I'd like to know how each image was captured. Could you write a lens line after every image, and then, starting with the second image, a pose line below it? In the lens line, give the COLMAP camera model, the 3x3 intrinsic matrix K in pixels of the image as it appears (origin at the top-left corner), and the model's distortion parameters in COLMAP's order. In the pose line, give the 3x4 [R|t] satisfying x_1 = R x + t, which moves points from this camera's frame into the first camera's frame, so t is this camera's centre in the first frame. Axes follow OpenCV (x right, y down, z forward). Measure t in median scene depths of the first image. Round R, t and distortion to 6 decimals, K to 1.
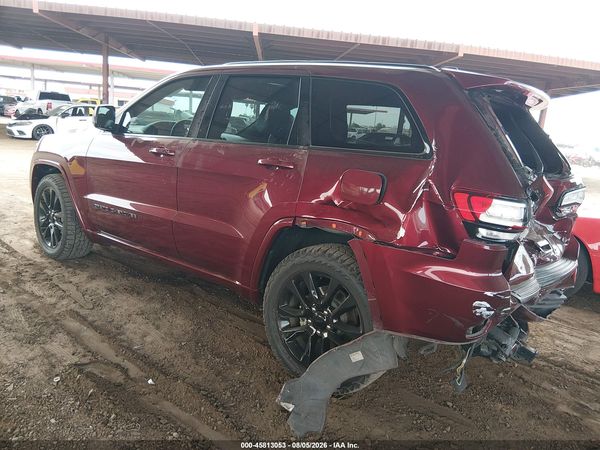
lens RADIAL K [[446.3, 0, 305.7], [0, 446.3, 238.8], [0, 0, 1]] dist [0.171058, -0.240731]
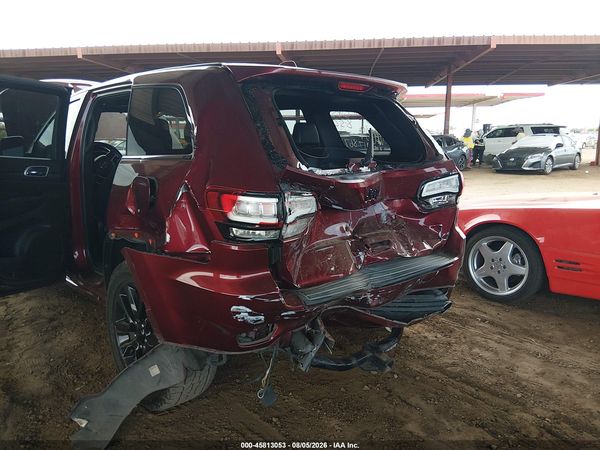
lens RADIAL K [[465.9, 0, 300.0], [0, 465.9, 225.0], [0, 0, 1]] dist [0.005795, -0.001787]
pose [[0.983287, -0.067508, -0.169082, 0.514576], [0.057087, 0.996201, -0.065755, 0.032072], [0.172879, 0.055004, 0.983406, 0.059000]]
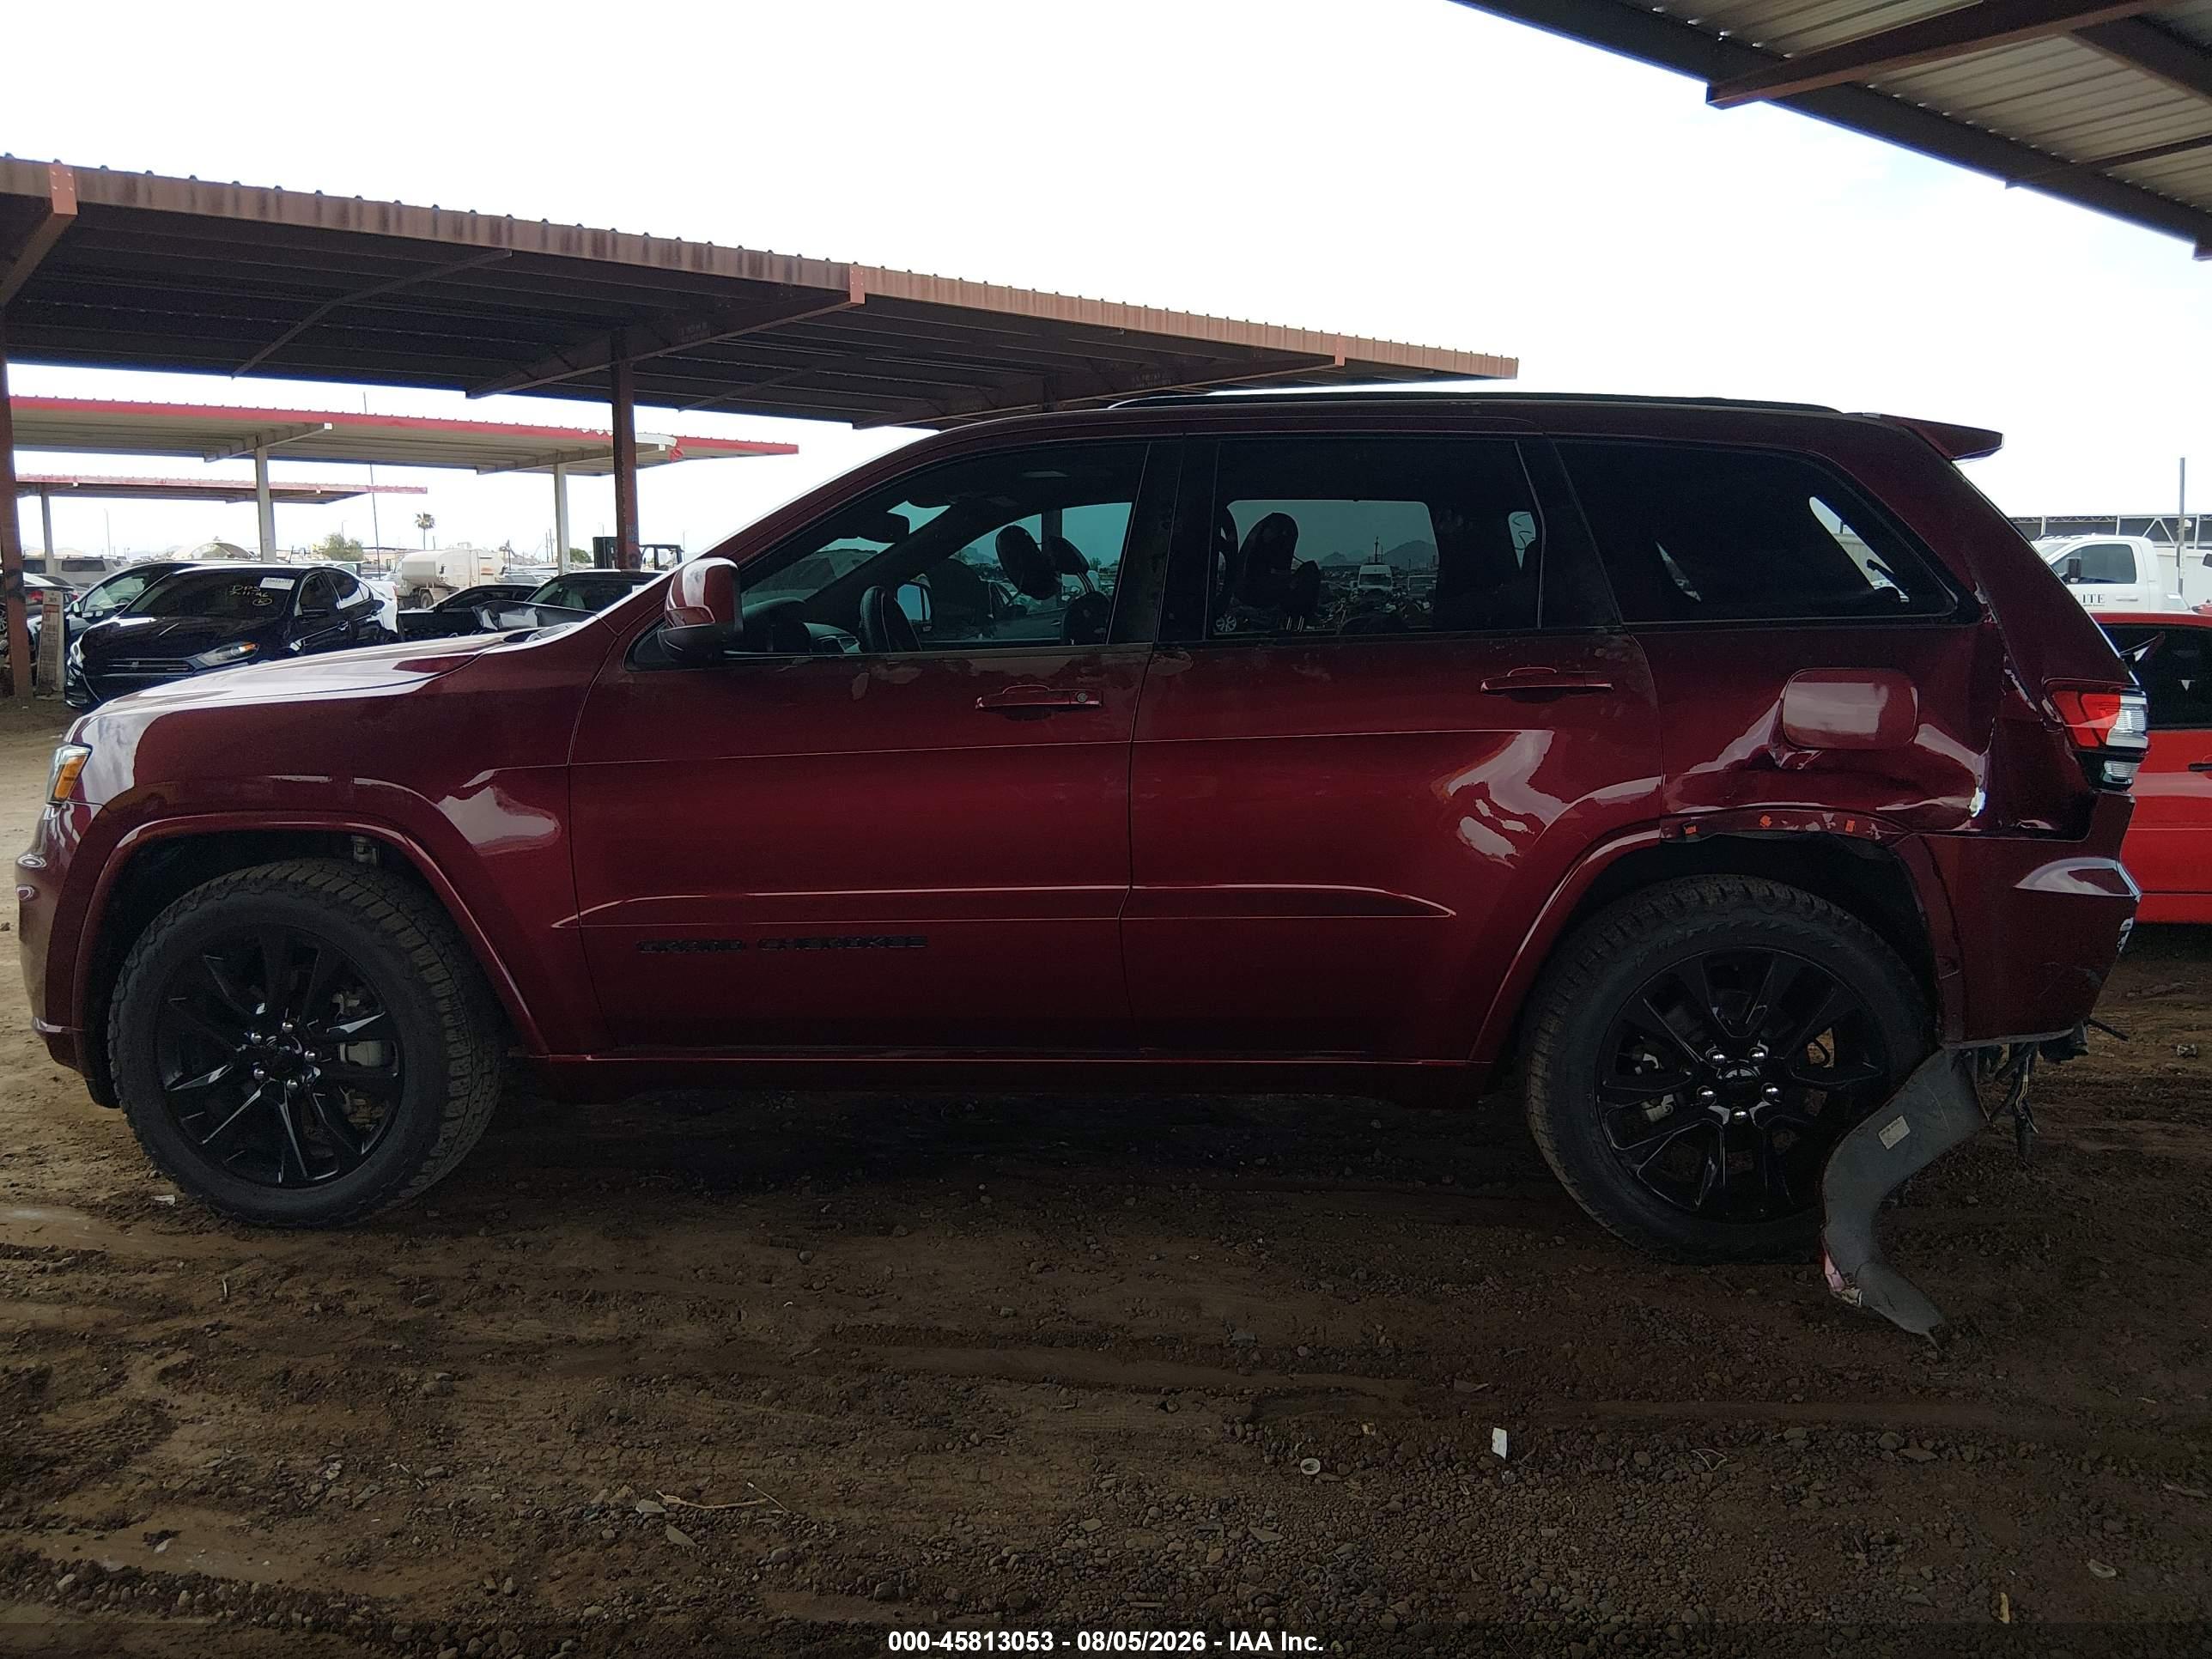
lens RADIAL K [[1682.4, 0, 1104.3], [0, 1682.4, 717.8], [0, 0, 1]] dist [0.144360, -0.200655]
pose [[0.830572, -0.137520, 0.539665, -1.083130], [0.201889, 0.977467, -0.061636, -0.126165], [-0.519029, 0.160145, 0.839620, 0.022429]]
